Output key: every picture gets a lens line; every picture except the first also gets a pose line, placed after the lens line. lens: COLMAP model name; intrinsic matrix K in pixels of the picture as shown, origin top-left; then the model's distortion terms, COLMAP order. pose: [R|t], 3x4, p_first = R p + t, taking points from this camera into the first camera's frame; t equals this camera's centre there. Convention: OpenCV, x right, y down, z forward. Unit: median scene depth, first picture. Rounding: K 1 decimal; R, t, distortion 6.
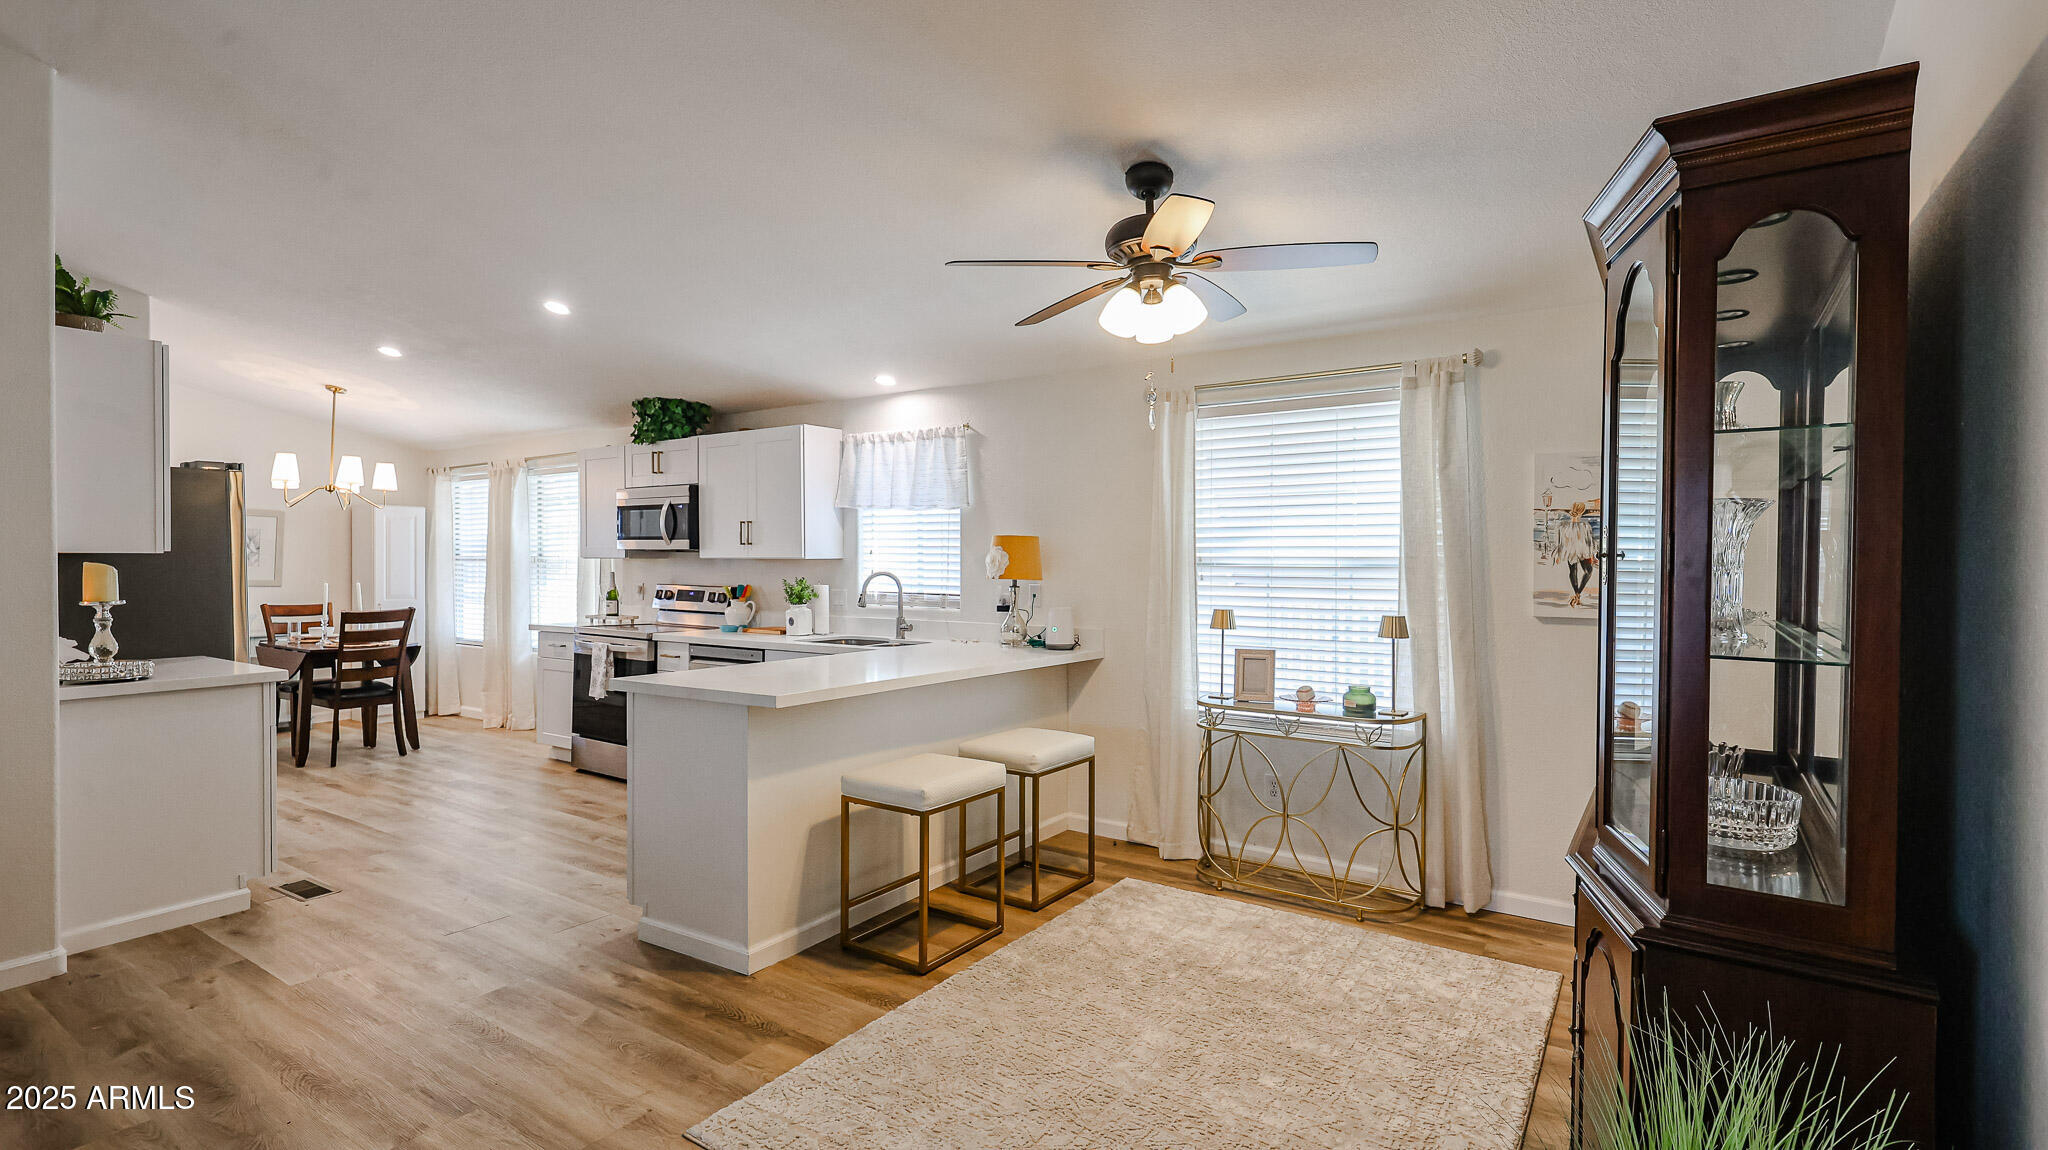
lens RADIAL K [[954.0, 0, 1018.9], [0, 954.0, 570.1], [0, 0, 1]] dist [0.005590, -0.000030]
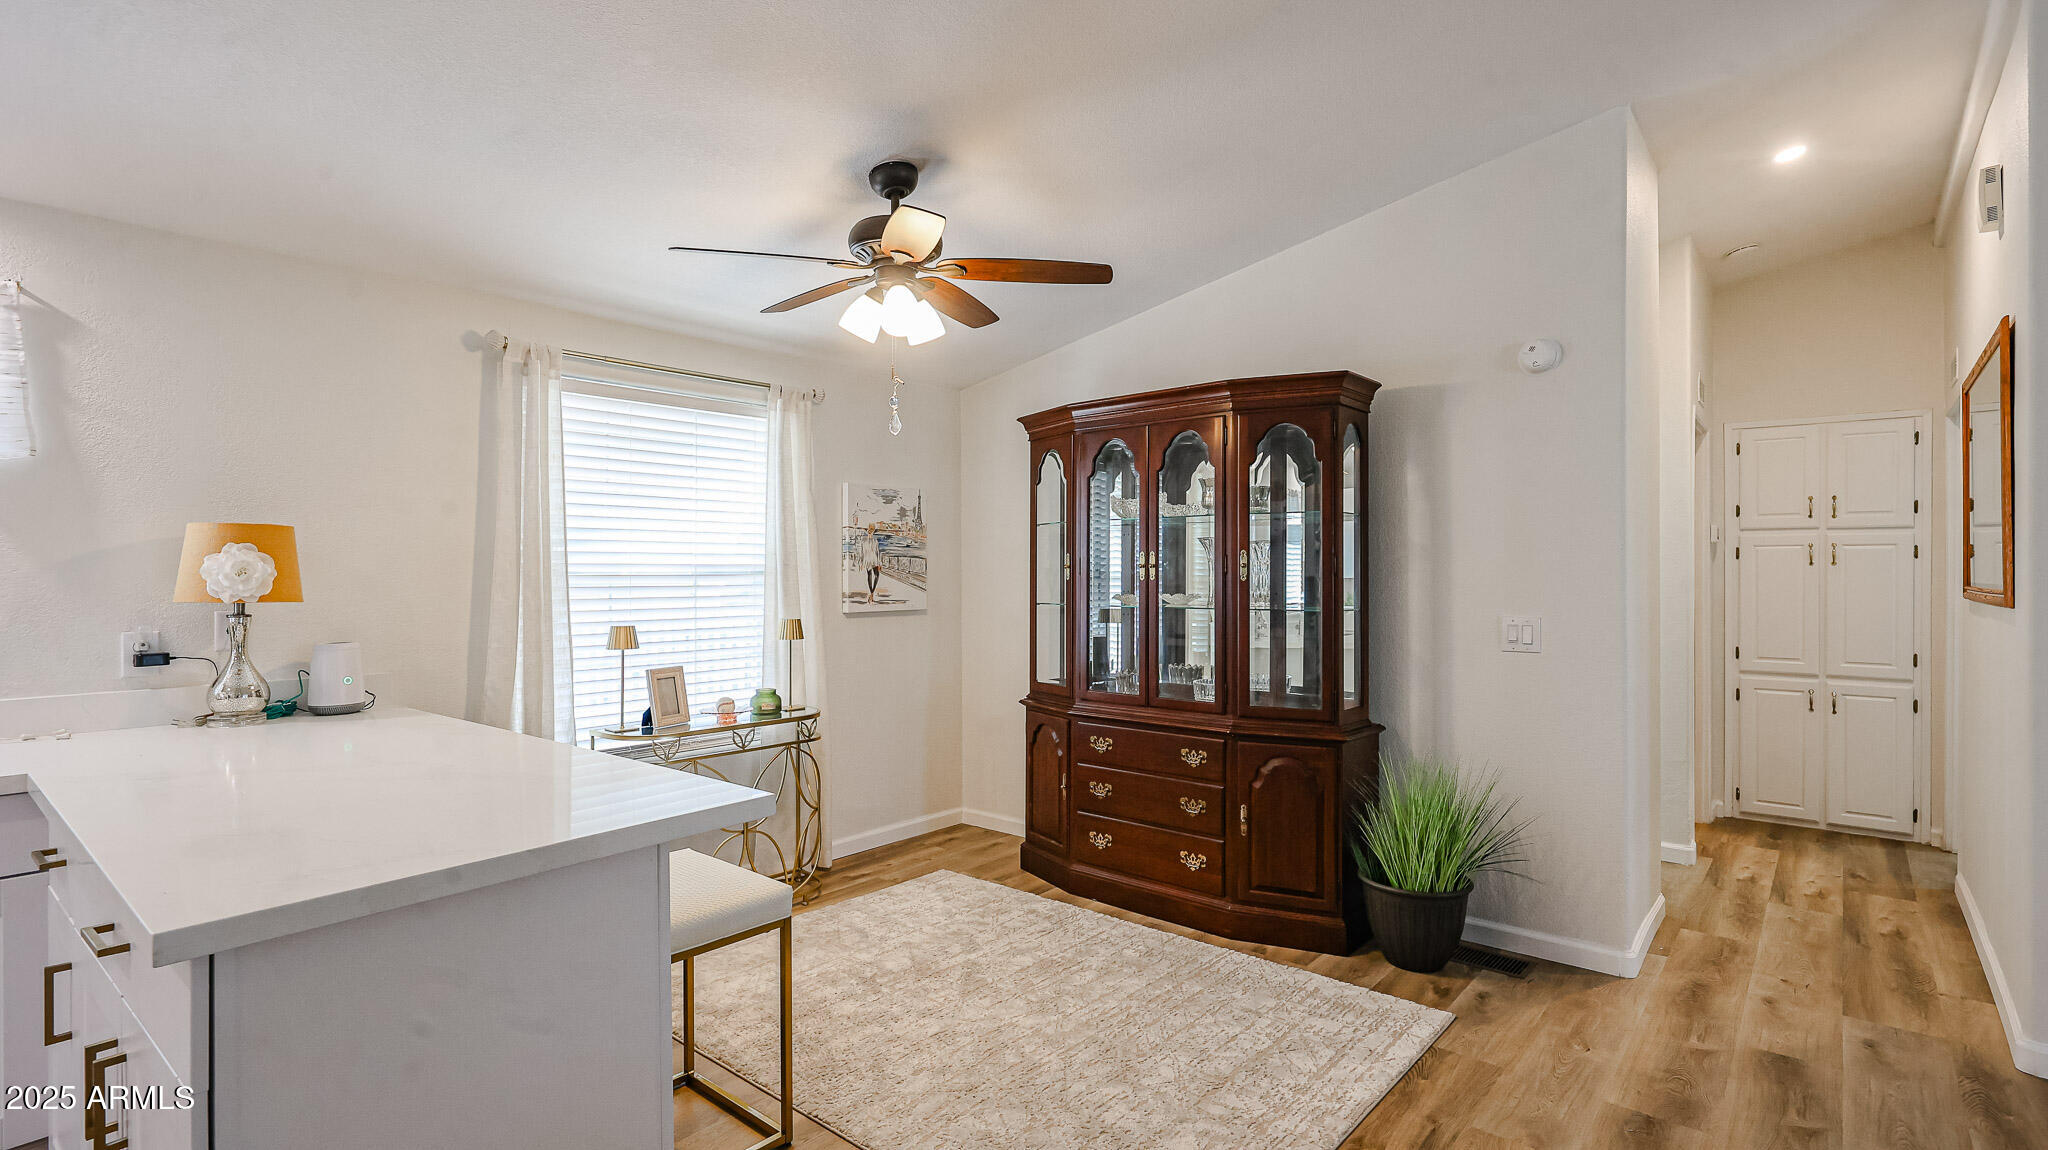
lens RADIAL K [[962.1, 0, 1032.6], [0, 962.1, 572.3], [0, 0, 1]] dist [0.005928, -0.000868]
pose [[0.099219, -0.003963, 0.995058, -0.517248], [0.011277, 0.999932, 0.002858, -0.003801], [-0.995002, 0.010938, 0.099257, 0.478598]]
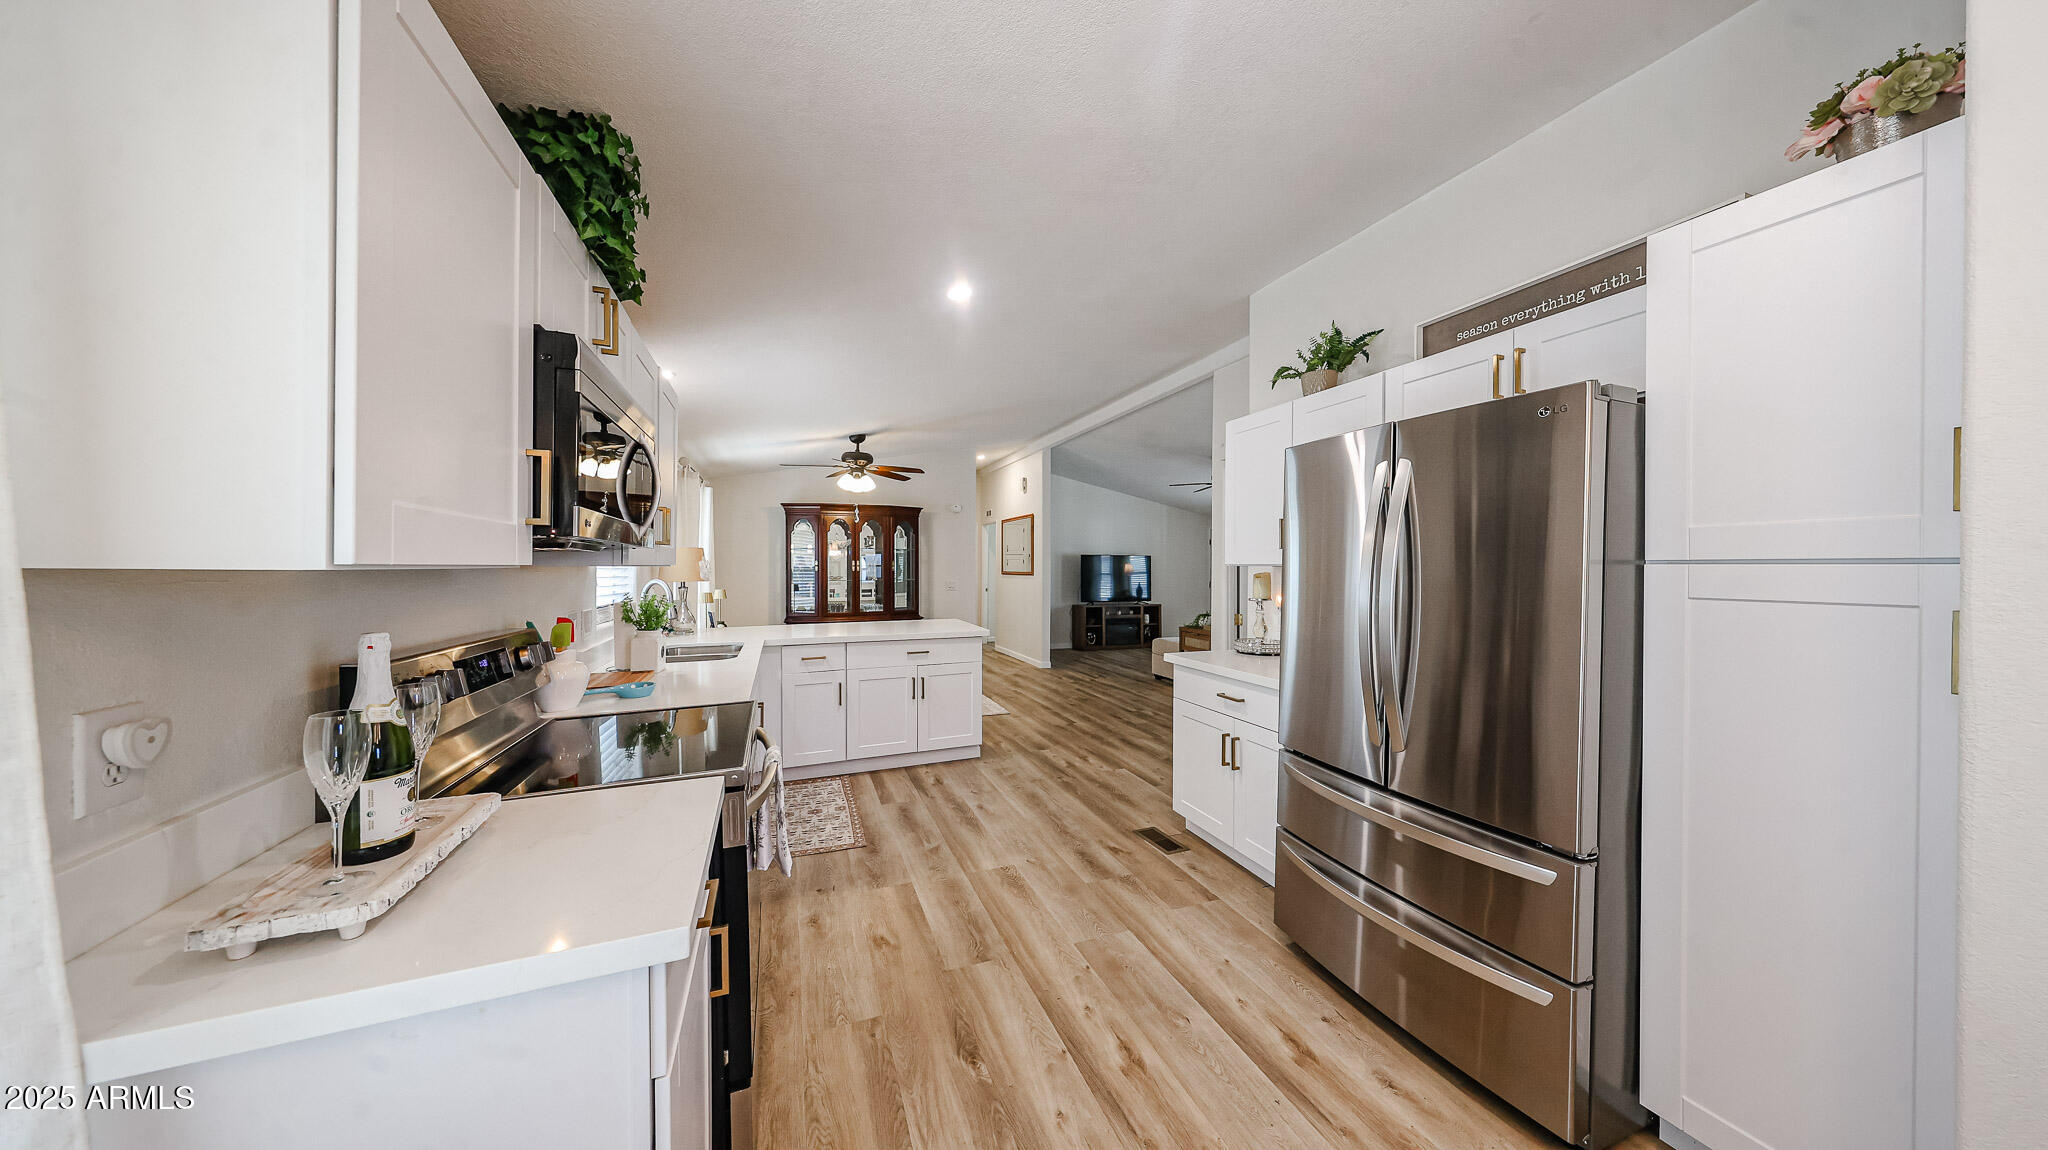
lens RADIAL K [[615.7, 0, 1030.0], [0, 615.7, 569.7], [0, 0, 1]] dist [-0.001158, -0.000006]
pose [[-0.831551, -0.009811, 0.555362, -0.850877], [-0.000763, 0.999863, 0.016521, -0.020101], [-0.555449, 0.013315, -0.831444, 1.426501]]
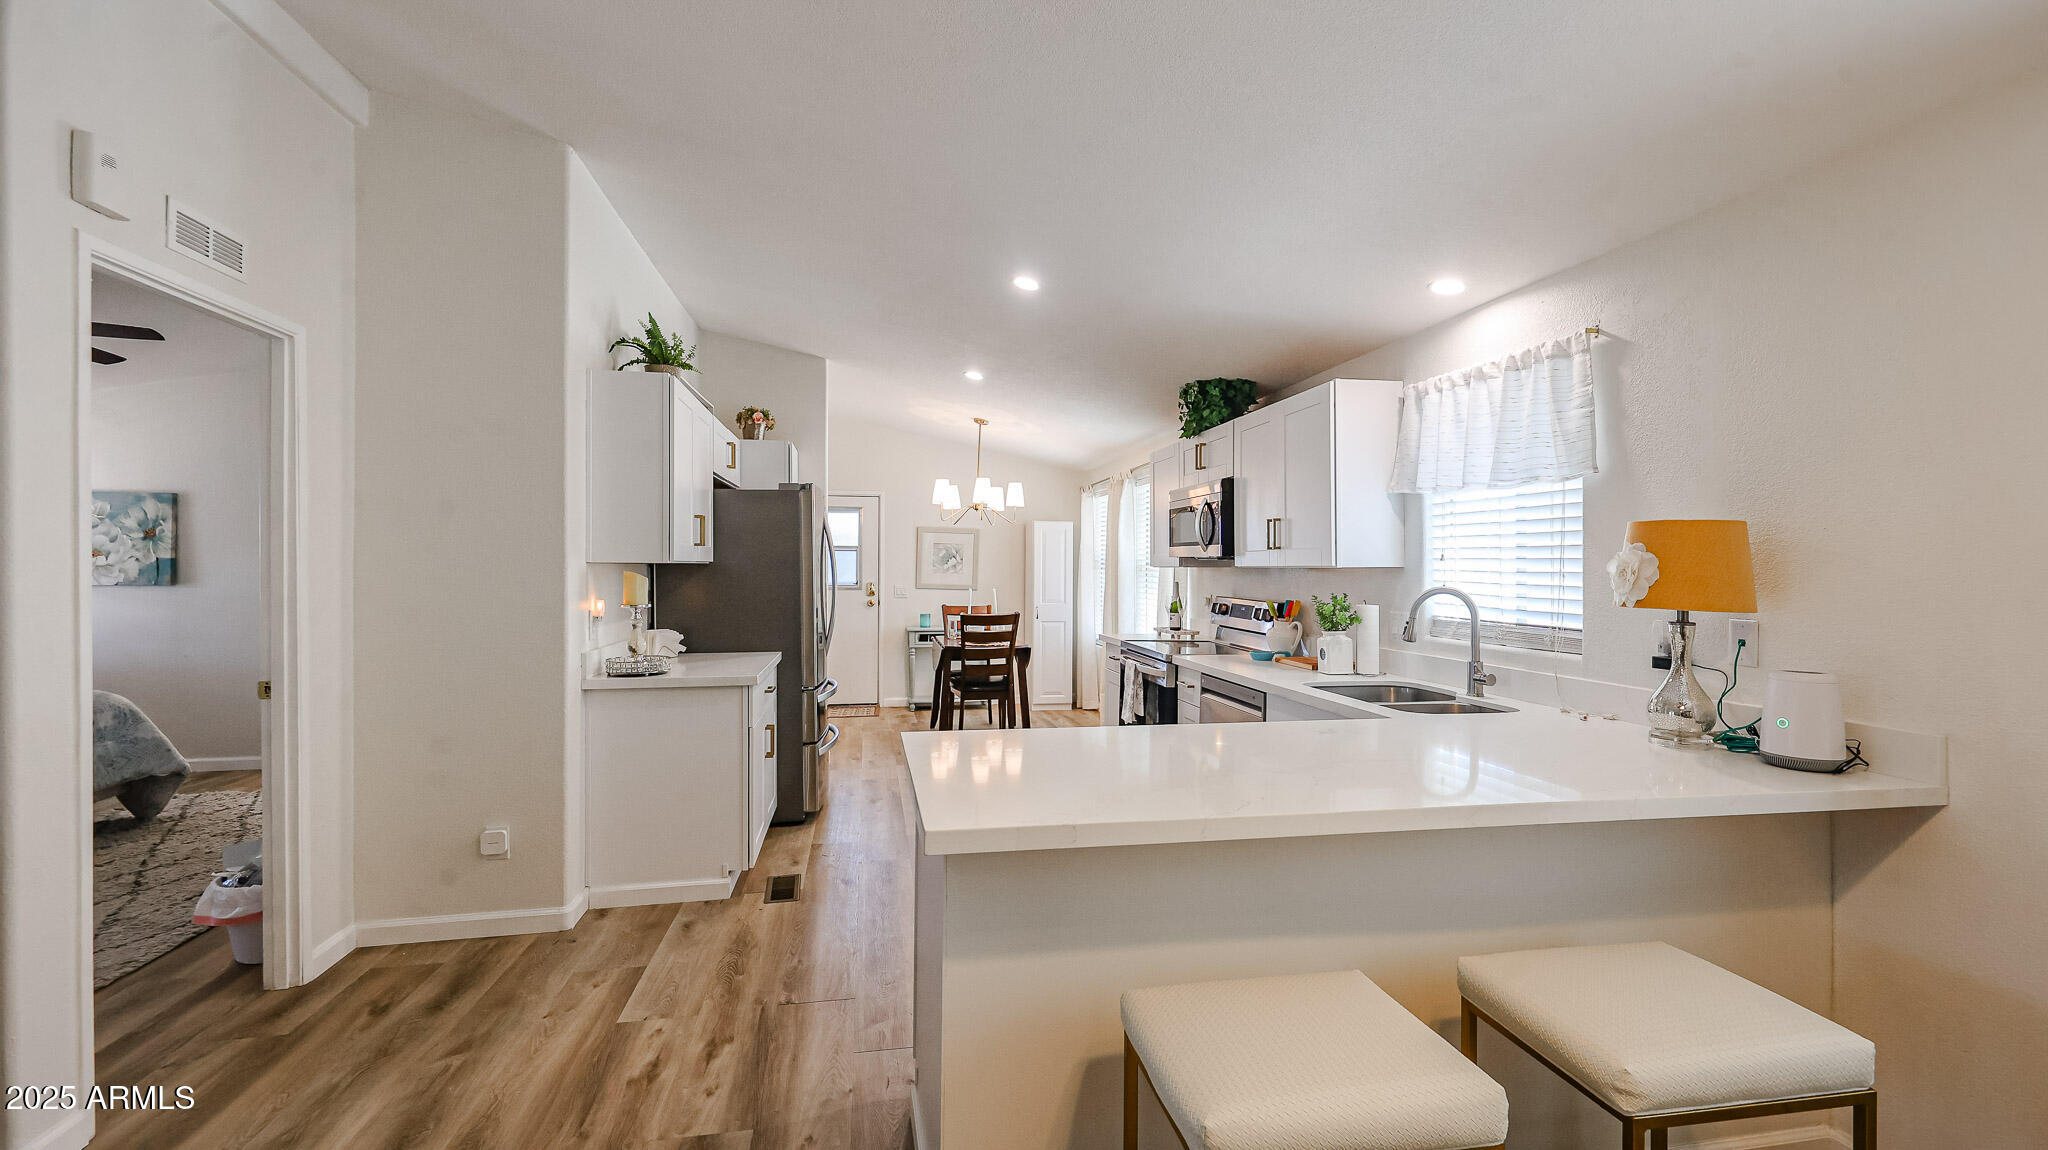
lens RADIAL K [[847.8, 0, 1016.5], [0, 847.8, 570.5], [0, 0, 1]] dist [0.004573, 0.000638]
pose [[0.701646, 0.002104, -0.712523, 0.067631], [-0.008158, 0.999954, -0.005081, -0.005108], [0.712479, 0.009378, 0.701631, 0.437837]]
